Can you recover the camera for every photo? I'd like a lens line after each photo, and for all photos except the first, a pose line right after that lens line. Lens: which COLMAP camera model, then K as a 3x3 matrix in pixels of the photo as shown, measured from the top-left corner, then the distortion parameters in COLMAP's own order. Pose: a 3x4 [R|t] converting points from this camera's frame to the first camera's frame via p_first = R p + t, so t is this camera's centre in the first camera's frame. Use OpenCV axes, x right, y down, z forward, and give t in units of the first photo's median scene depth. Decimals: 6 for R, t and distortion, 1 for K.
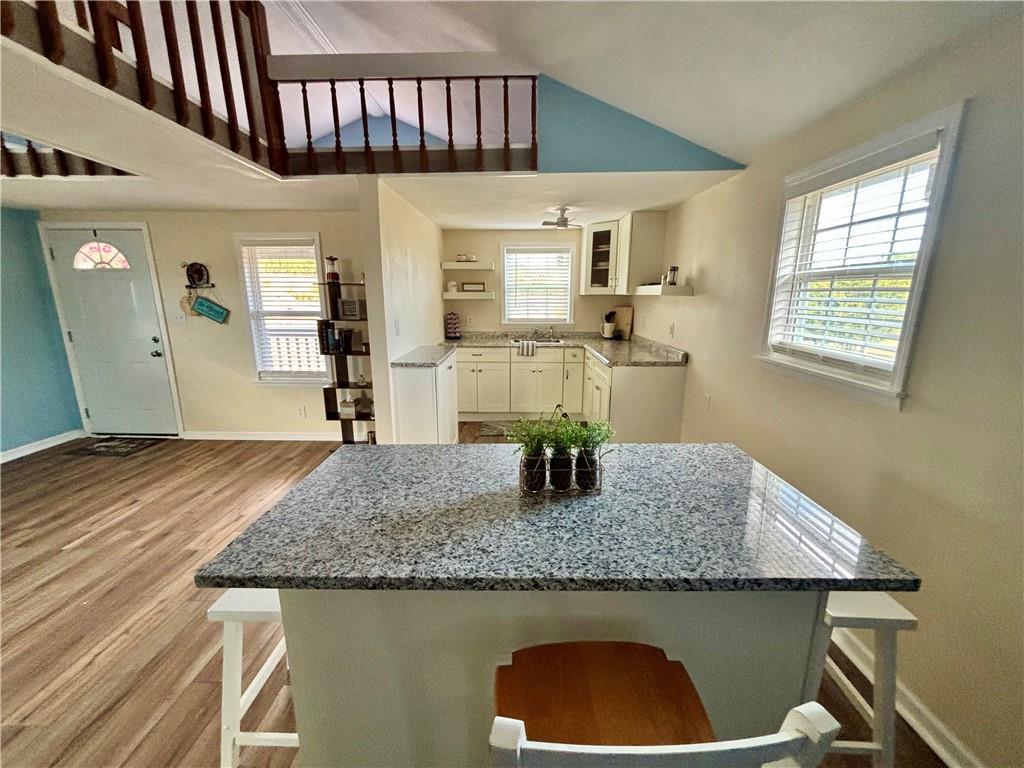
lens RADIAL K [[414.3, 0, 510.9], [0, 414.3, 384.9], [0, 0, 1]] dist [-0.000098, 0.000623]
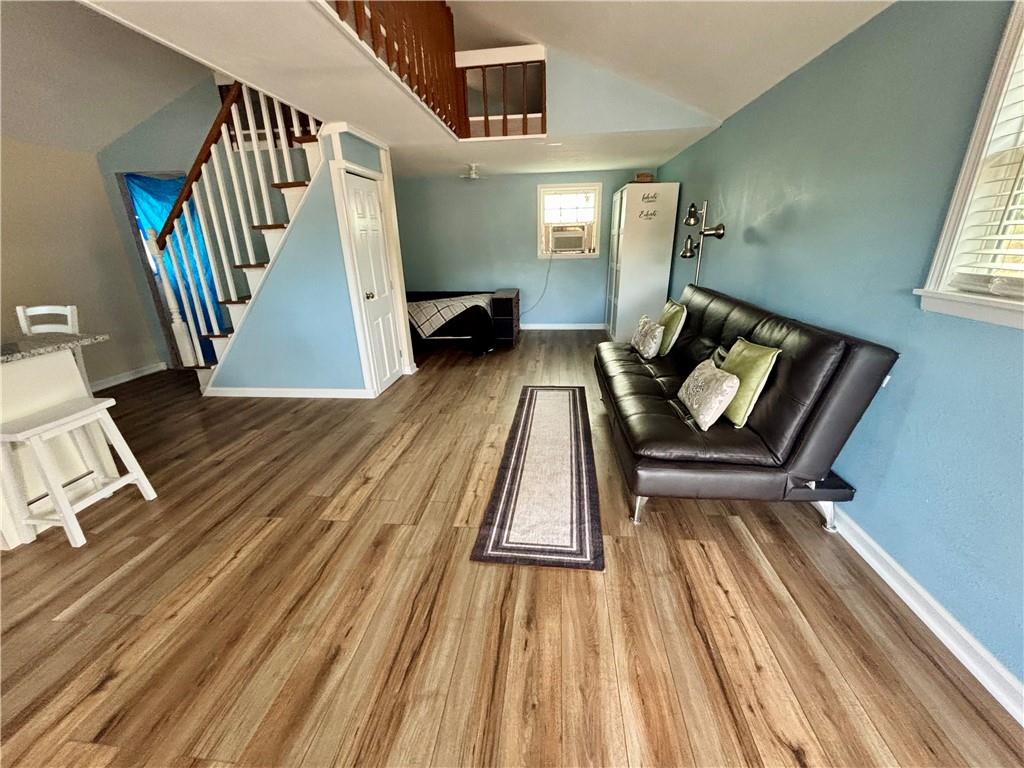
lens RADIAL K [[414.3, 0, 511.8], [0, 414.3, 384.5], [0, 0, 1]] dist [-0.000098, 0.000623]
pose [[-0.995709, -0.013980, 0.091472, -0.801969], [0.036226, 0.850726, 0.524360, -0.127881], [-0.085148, 0.525424, -0.846569, 0.713673]]
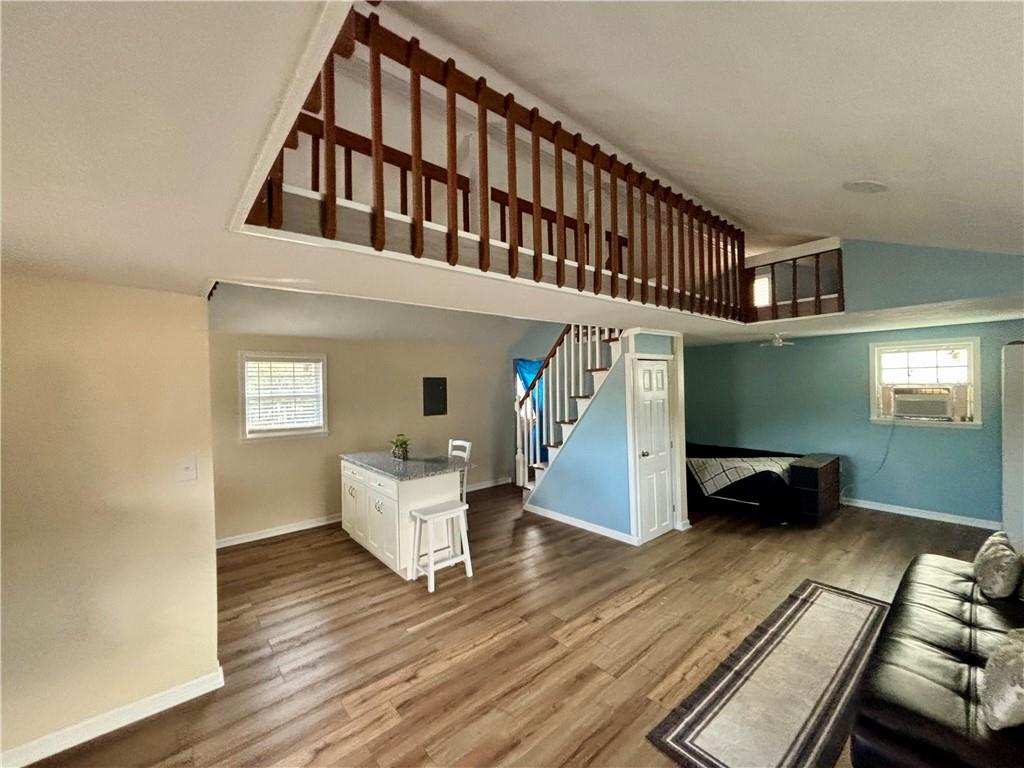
lens RADIAL K [[414.3, 0, 512.1], [0, 414.3, 385.6], [0, 0, 1]] dist [-0.000098, 0.000623]
pose [[-0.662527, 0.003210, 0.749031, -0.979158], [0.176455, 0.972516, 0.151909, -0.222239], [-0.727957, 0.232814, -0.644885, 0.760626]]
